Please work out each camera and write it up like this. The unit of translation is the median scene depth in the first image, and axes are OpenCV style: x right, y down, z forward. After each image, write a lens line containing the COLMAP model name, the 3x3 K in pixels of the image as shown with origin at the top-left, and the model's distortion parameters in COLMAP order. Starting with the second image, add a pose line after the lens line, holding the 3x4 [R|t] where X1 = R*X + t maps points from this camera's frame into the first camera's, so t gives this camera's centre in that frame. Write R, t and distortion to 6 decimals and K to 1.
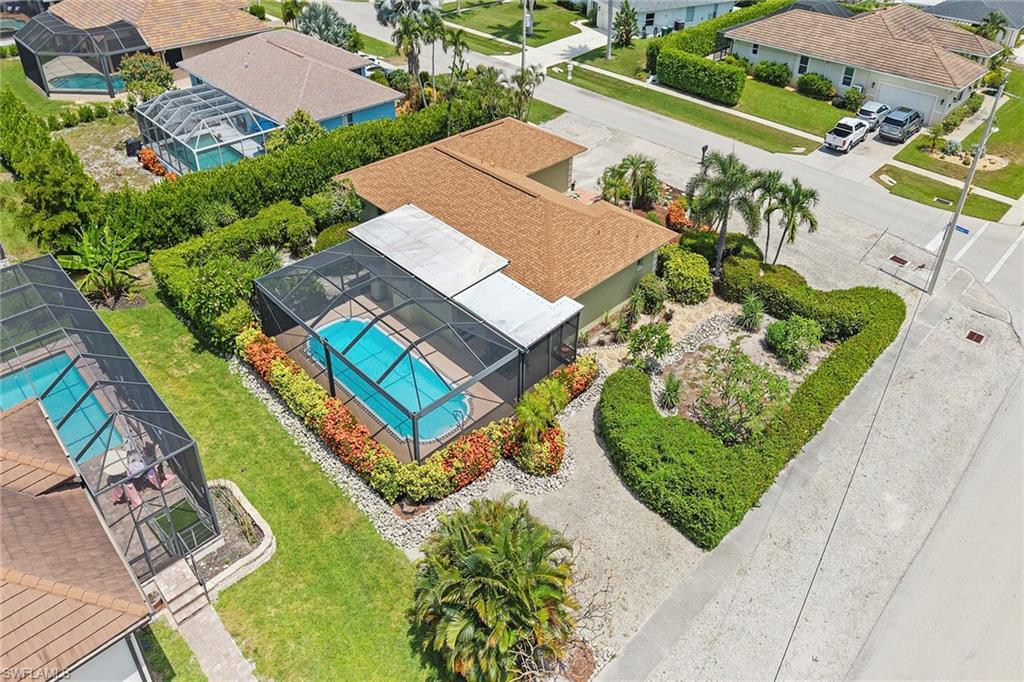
lens RADIAL K [[731.2, 0, 514.2], [0, 731.2, 200.8], [0, 0, 1]] dist [-0.000359, 0.000980]
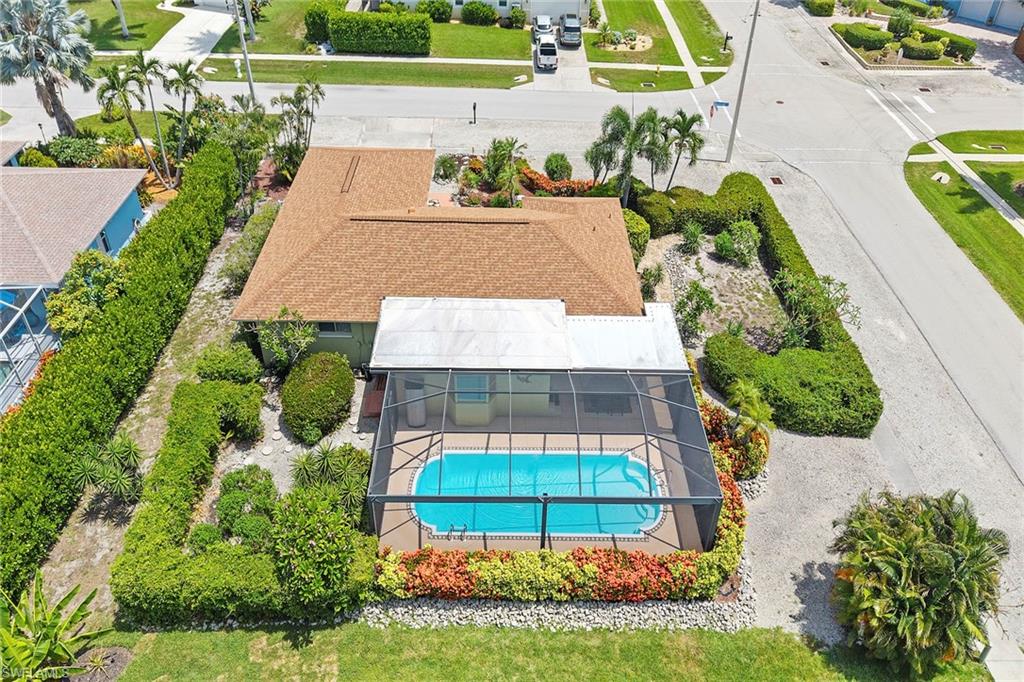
lens RADIAL K [[731.2, 0, 514.2], [0, 731.2, 200.8], [0, 0, 1]] dist [-0.000359, 0.000980]
pose [[0.697902, -0.401382, 0.593149, -0.338970], [0.329207, 0.915304, 0.232037, -0.165675], [-0.636047, 0.033330, 0.770930, 0.202879]]
